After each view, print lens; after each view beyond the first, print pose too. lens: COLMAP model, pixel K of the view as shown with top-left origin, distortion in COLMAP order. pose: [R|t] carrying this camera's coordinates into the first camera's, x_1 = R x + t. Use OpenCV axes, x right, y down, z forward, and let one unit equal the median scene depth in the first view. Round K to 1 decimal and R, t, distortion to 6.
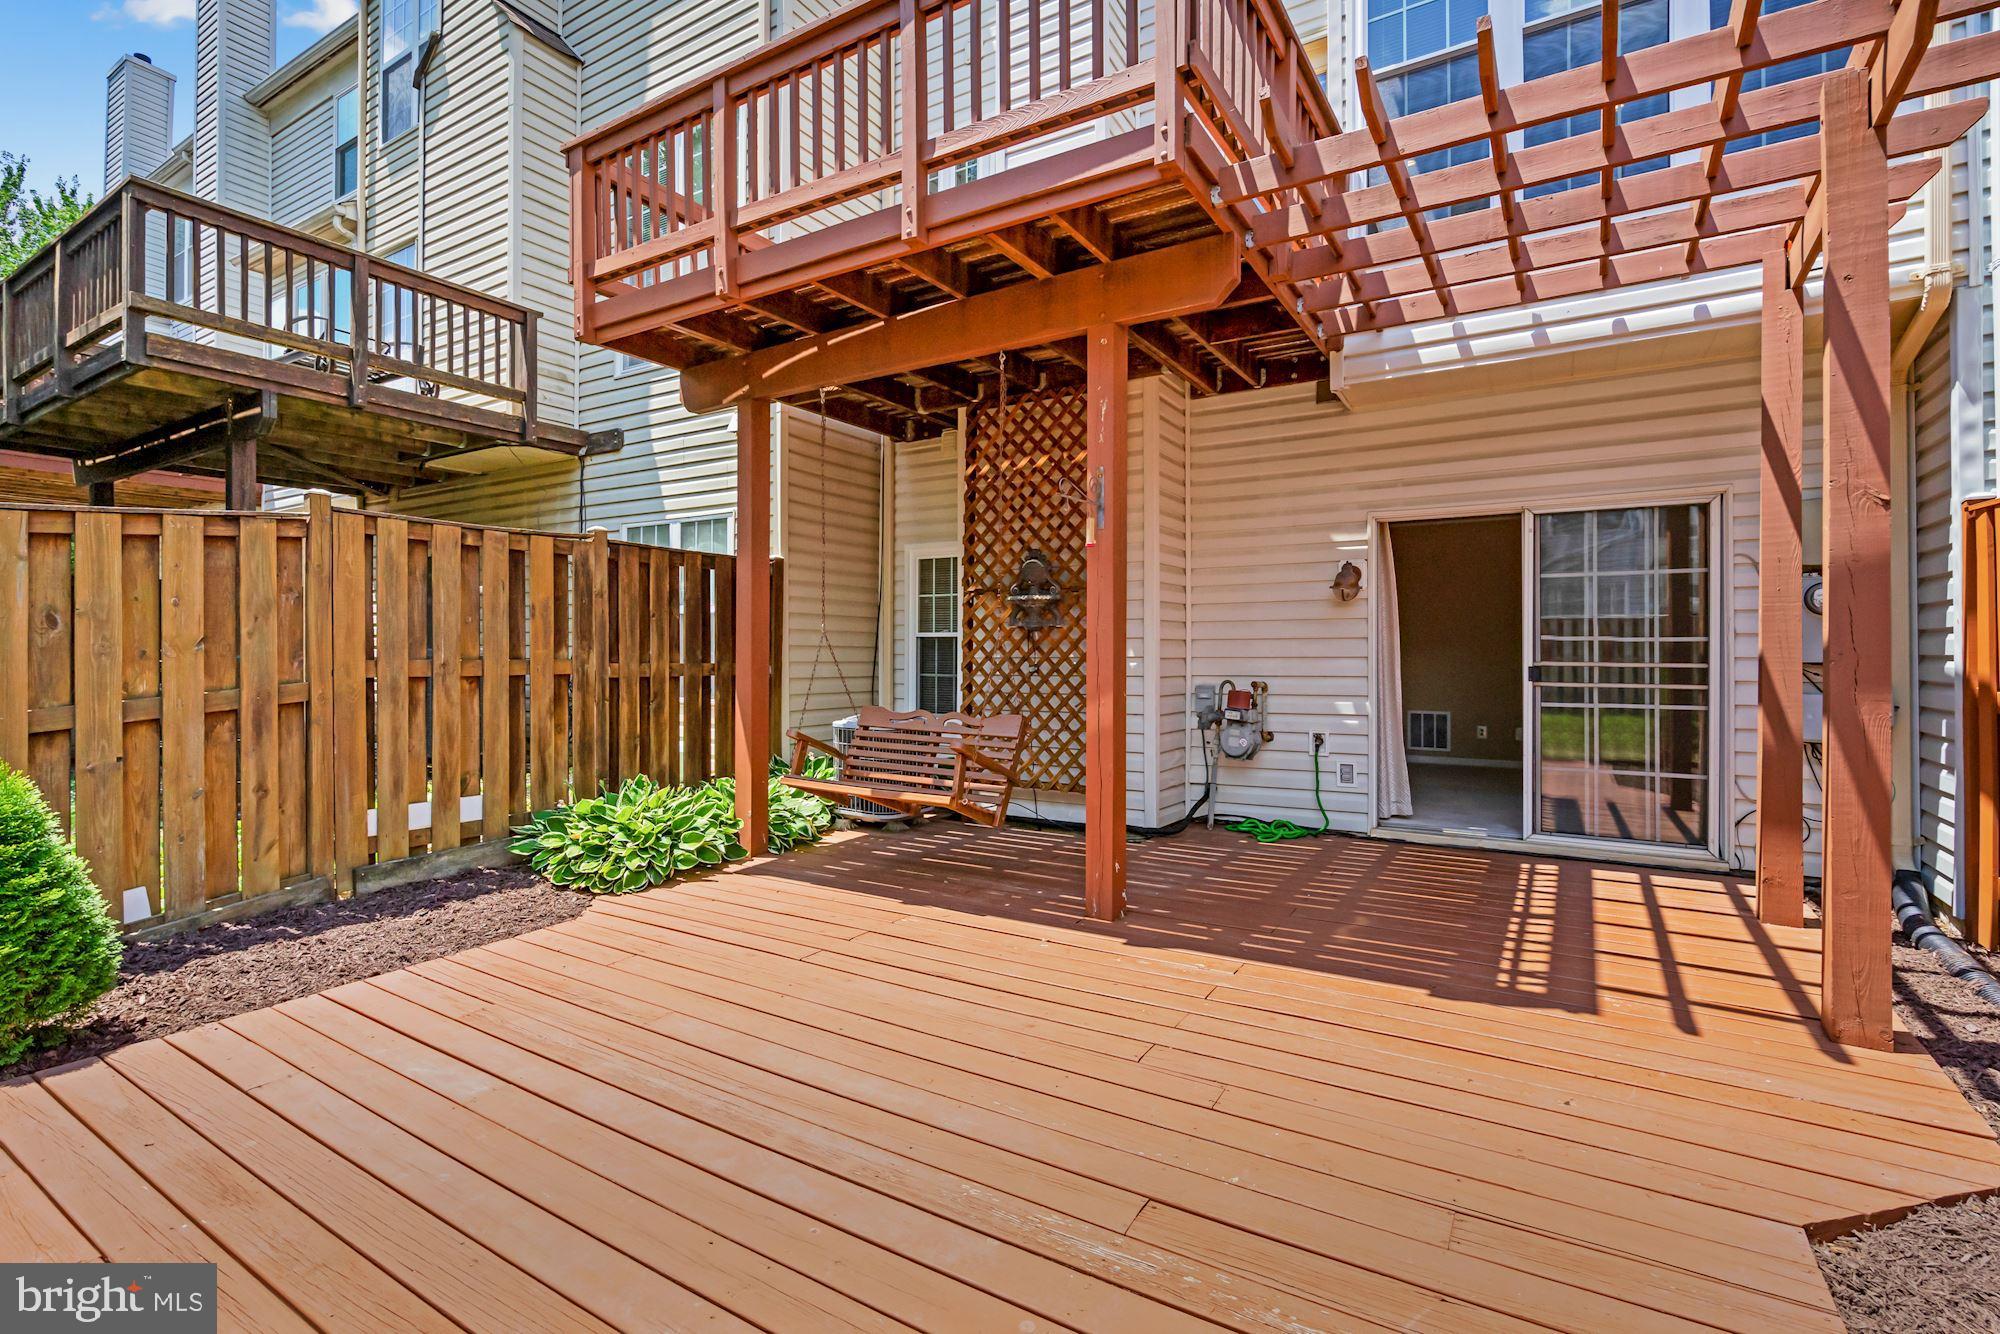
lens RADIAL K [[920.4, 0, 1008.7], [0, 920.4, 653.8], [0, 0, 1]] dist [-0.003981, 0.000067]
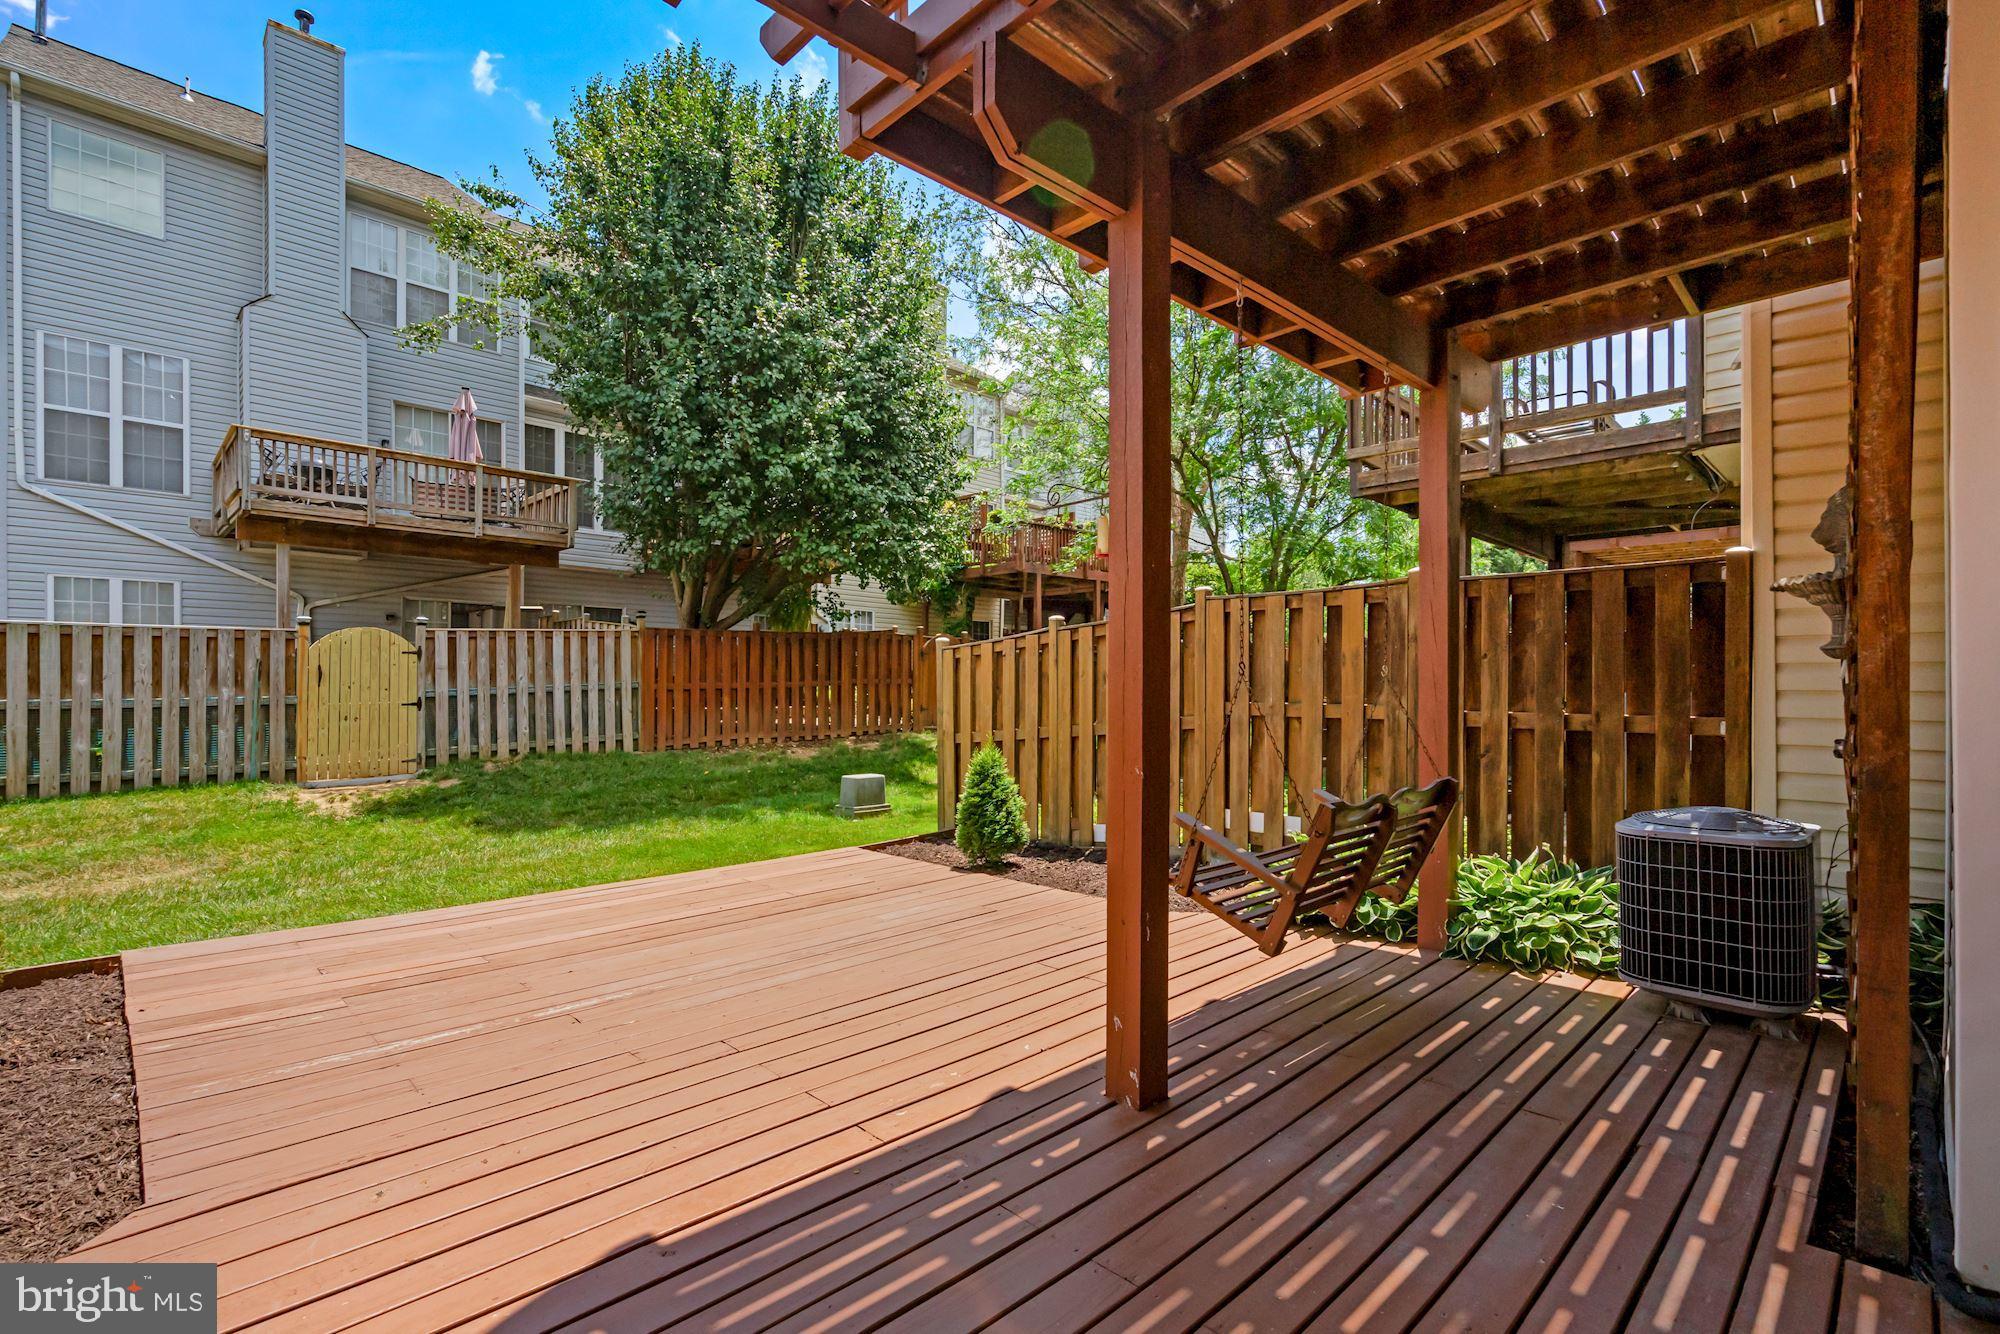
lens RADIAL K [[920.4, 0, 994.3], [0, 920.4, 683.0], [0, 0, 1]] dist [-0.003981, 0.000067]
pose [[-0.244686, -0.007238, -0.969575, 0.625987], [0.000087, 0.999972, -0.007487, -0.010507], [0.969602, -0.001916, -0.244678, 0.842957]]
